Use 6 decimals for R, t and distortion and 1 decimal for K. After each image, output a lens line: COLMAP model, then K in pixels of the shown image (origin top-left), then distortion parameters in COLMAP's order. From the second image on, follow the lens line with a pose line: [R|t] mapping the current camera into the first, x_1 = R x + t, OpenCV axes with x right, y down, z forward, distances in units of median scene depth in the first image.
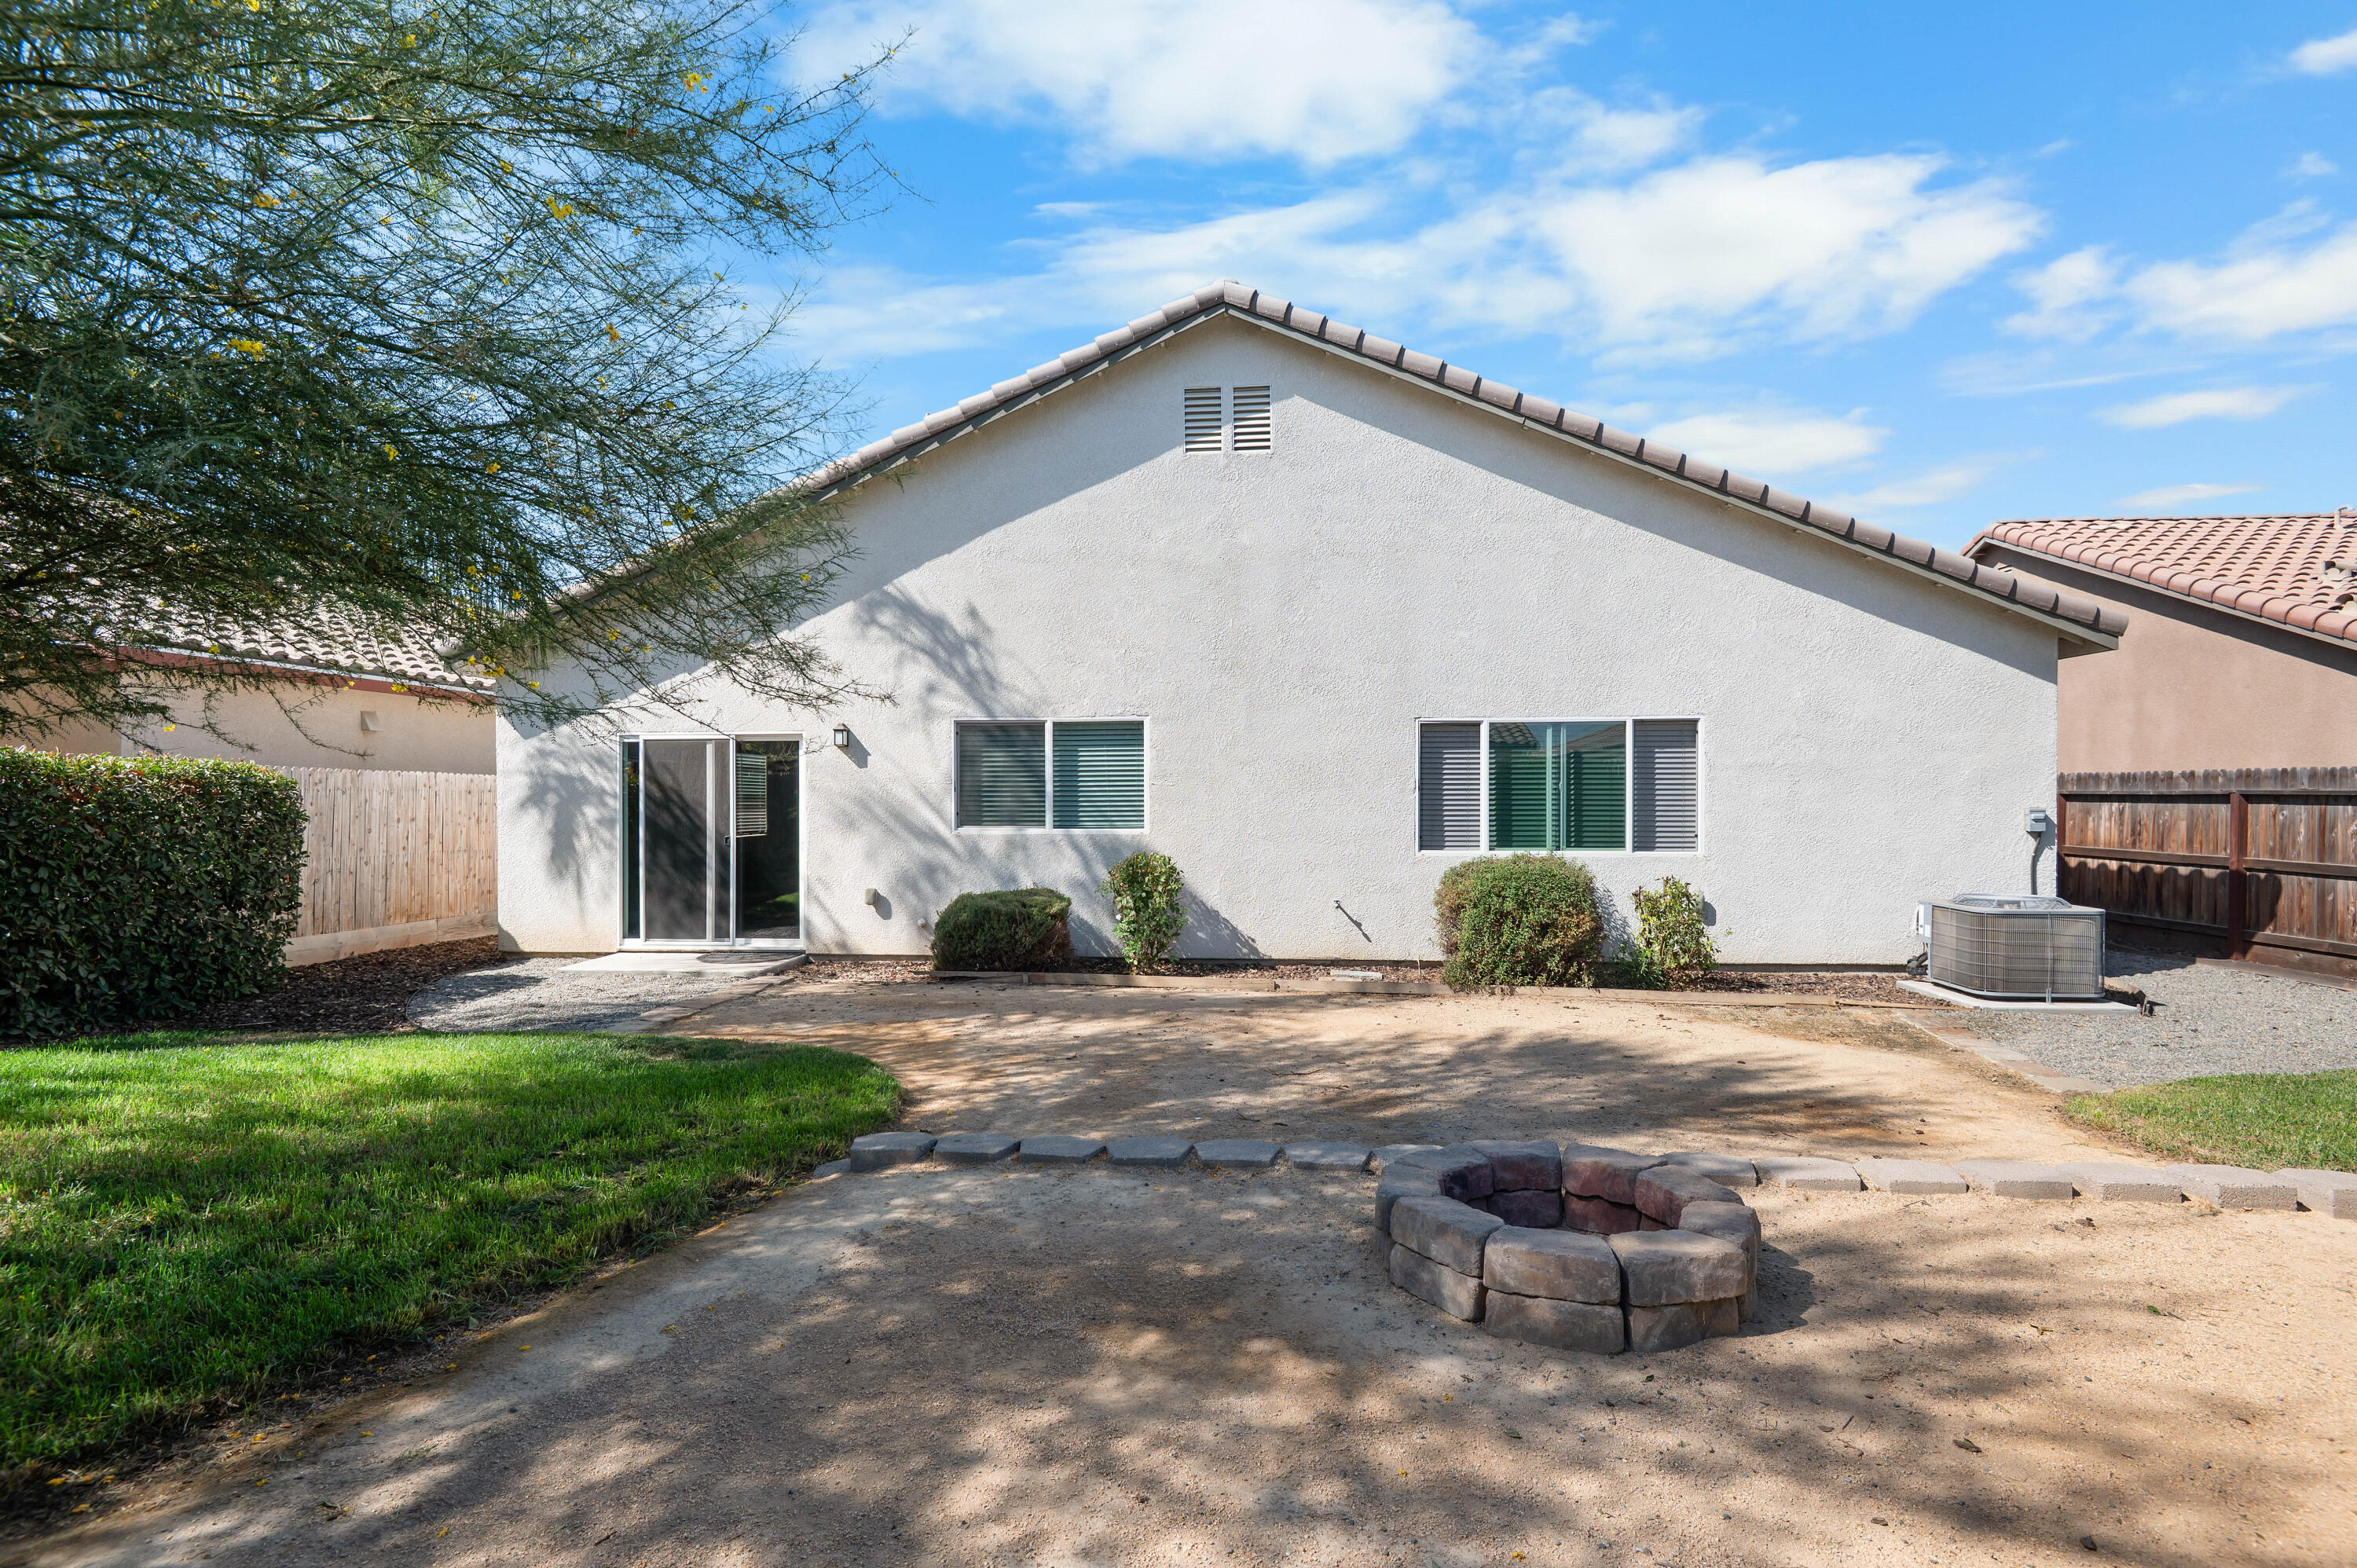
lens RADIAL K [[1072.6, 0, 1128.4], [0, 1072.6, 792.9], [0, 0, 1]] dist [-0.001386, -0.000719]
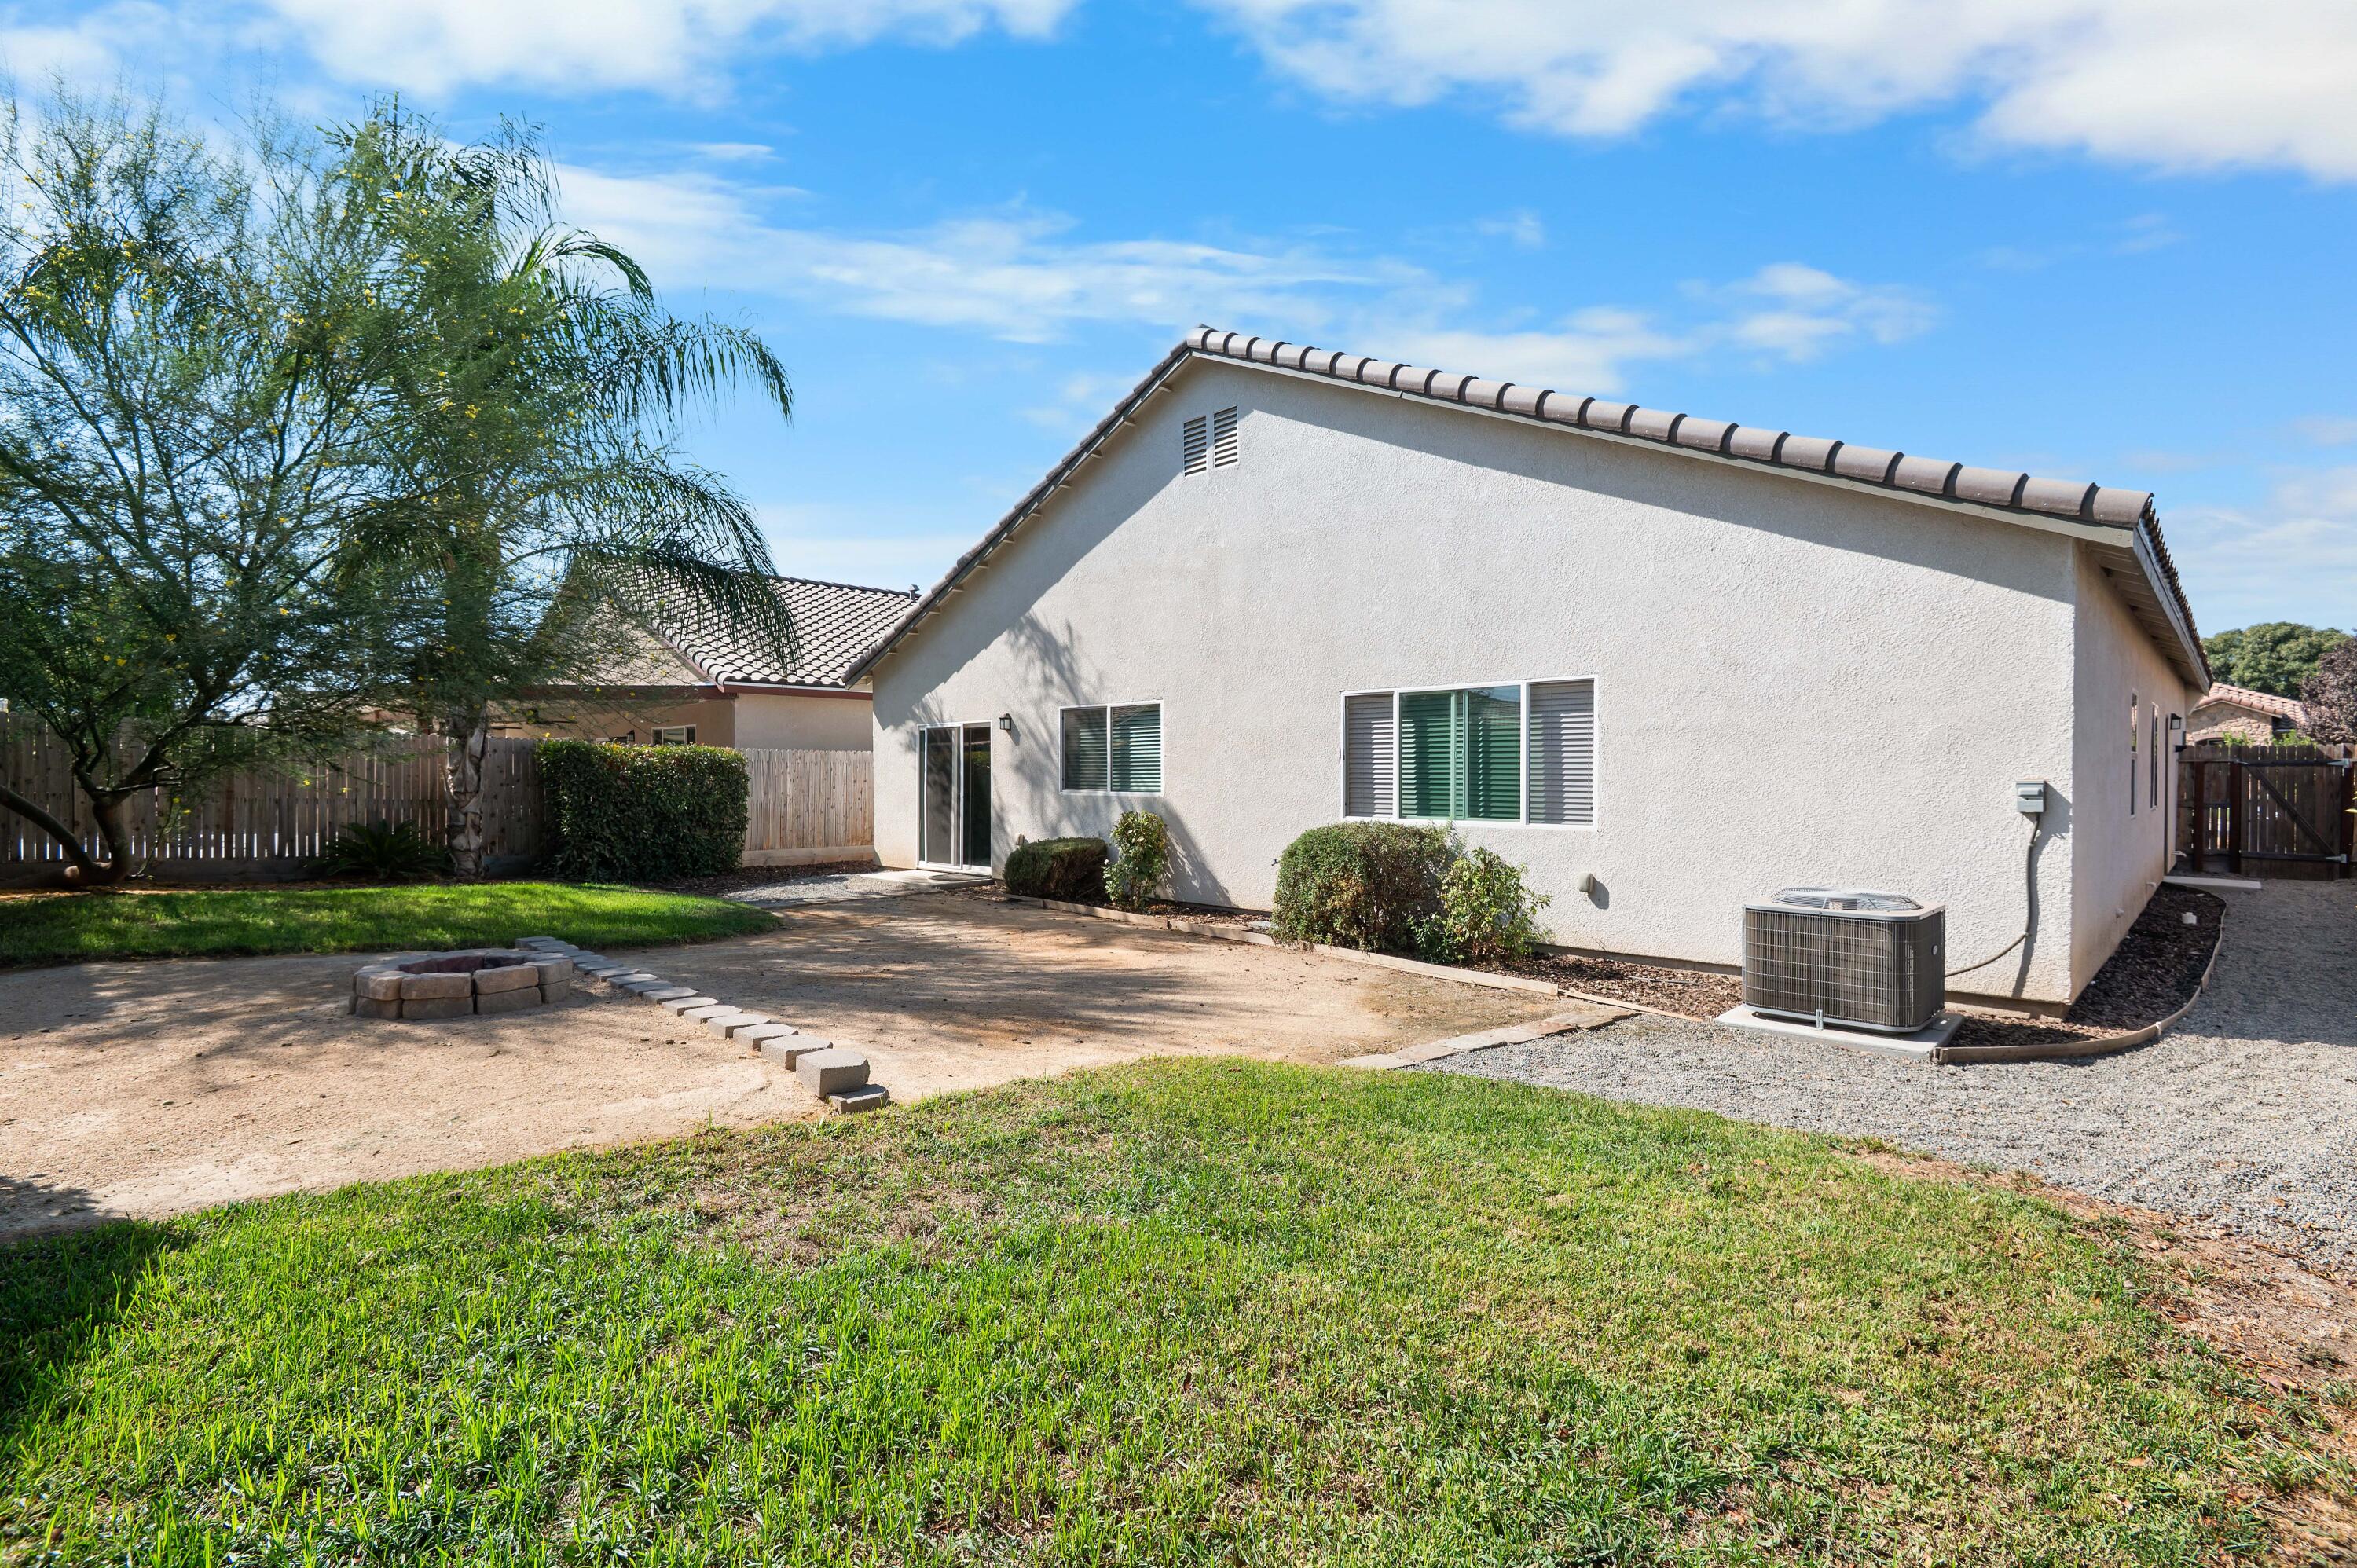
lens RADIAL K [[1044.2, 0, 1185.2], [0, 1044.2, 768.6], [0, 0, 1]] dist [0.002899, -0.005276]
pose [[0.780392, -0.000580, -0.625291, 0.797656], [0.003978, 0.999984, 0.004037, 0.001661], [0.625278, -0.005638, 0.780382, 0.097317]]
